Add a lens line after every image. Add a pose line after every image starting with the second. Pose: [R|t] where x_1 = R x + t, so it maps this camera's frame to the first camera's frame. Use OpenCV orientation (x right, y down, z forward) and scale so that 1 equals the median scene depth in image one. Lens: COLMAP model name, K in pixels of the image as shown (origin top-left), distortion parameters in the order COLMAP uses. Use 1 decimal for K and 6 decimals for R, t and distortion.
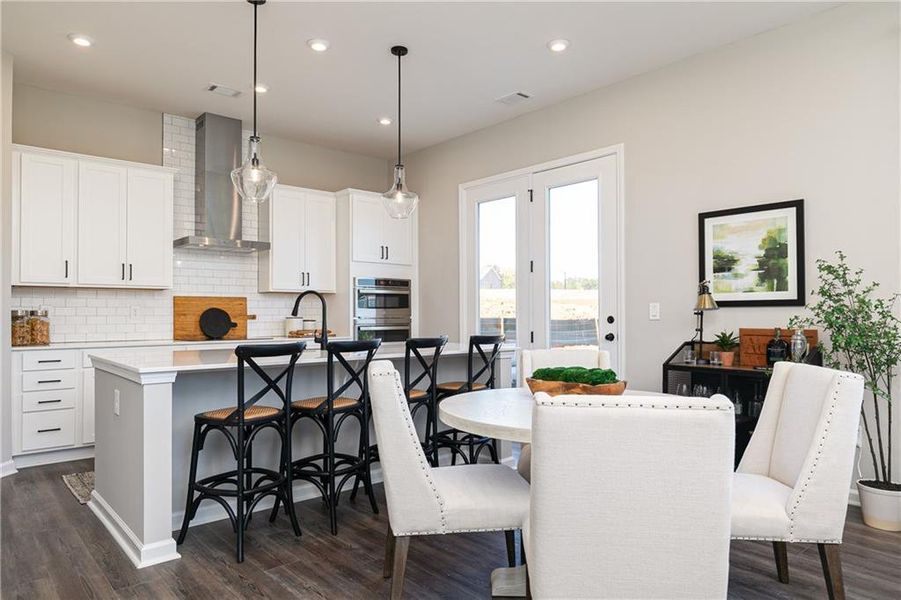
lens RADIAL K [[582.8, 0, 450.0], [0, 582.8, 299.2], [0, 0, 1]] dist [0.000177, 0.003233]
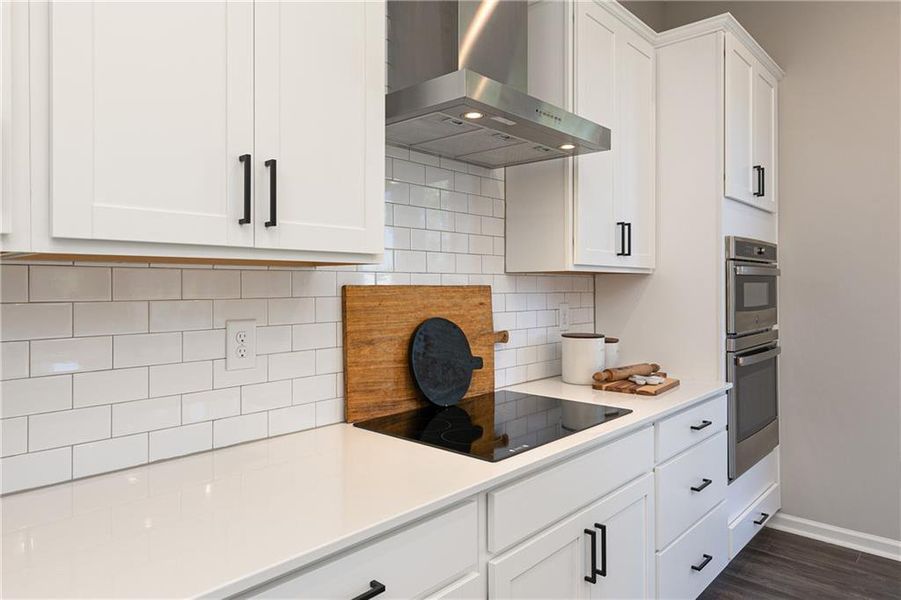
lens RADIAL K [[588.6, 0, 448.4], [0, 588.6, 279.6], [0, 0, 1]] dist [0.004130, 0.001099]
pose [[0.993073, 0.004280, 0.117423, -0.620998], [-0.006460, 0.999814, 0.018194, -0.020166], [-0.117323, -0.018827, 0.992915, 0.924157]]
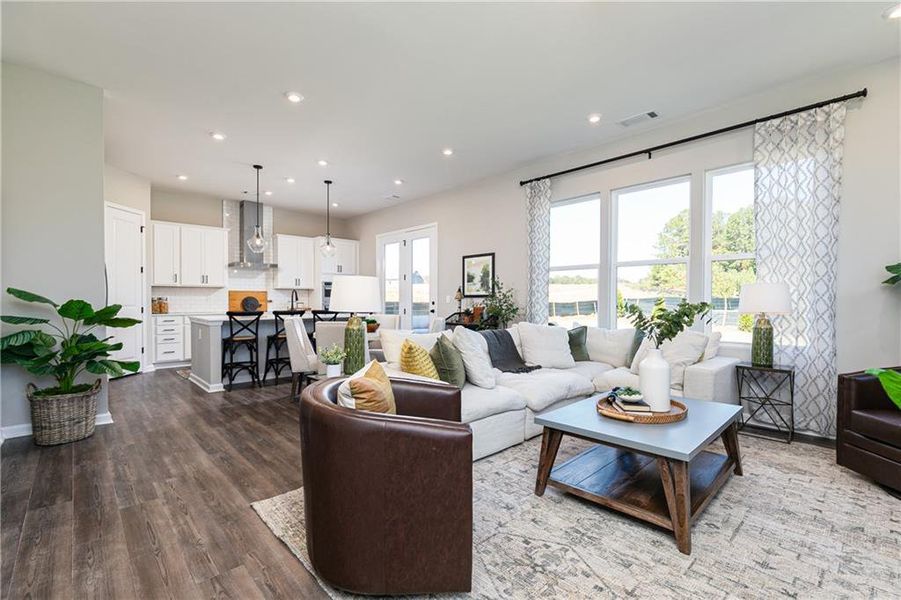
lens RADIAL K [[400.6, 0, 452.9], [0, 400.6, 302.9], [0, 0, 1]] dist [0.002061, 0.000184]
pose [[0.999210, 0.004088, 0.039528, 0.342490], [-0.005272, 0.999540, 0.029882, -0.012494], [-0.039388, -0.030066, 0.998772, -0.582412]]
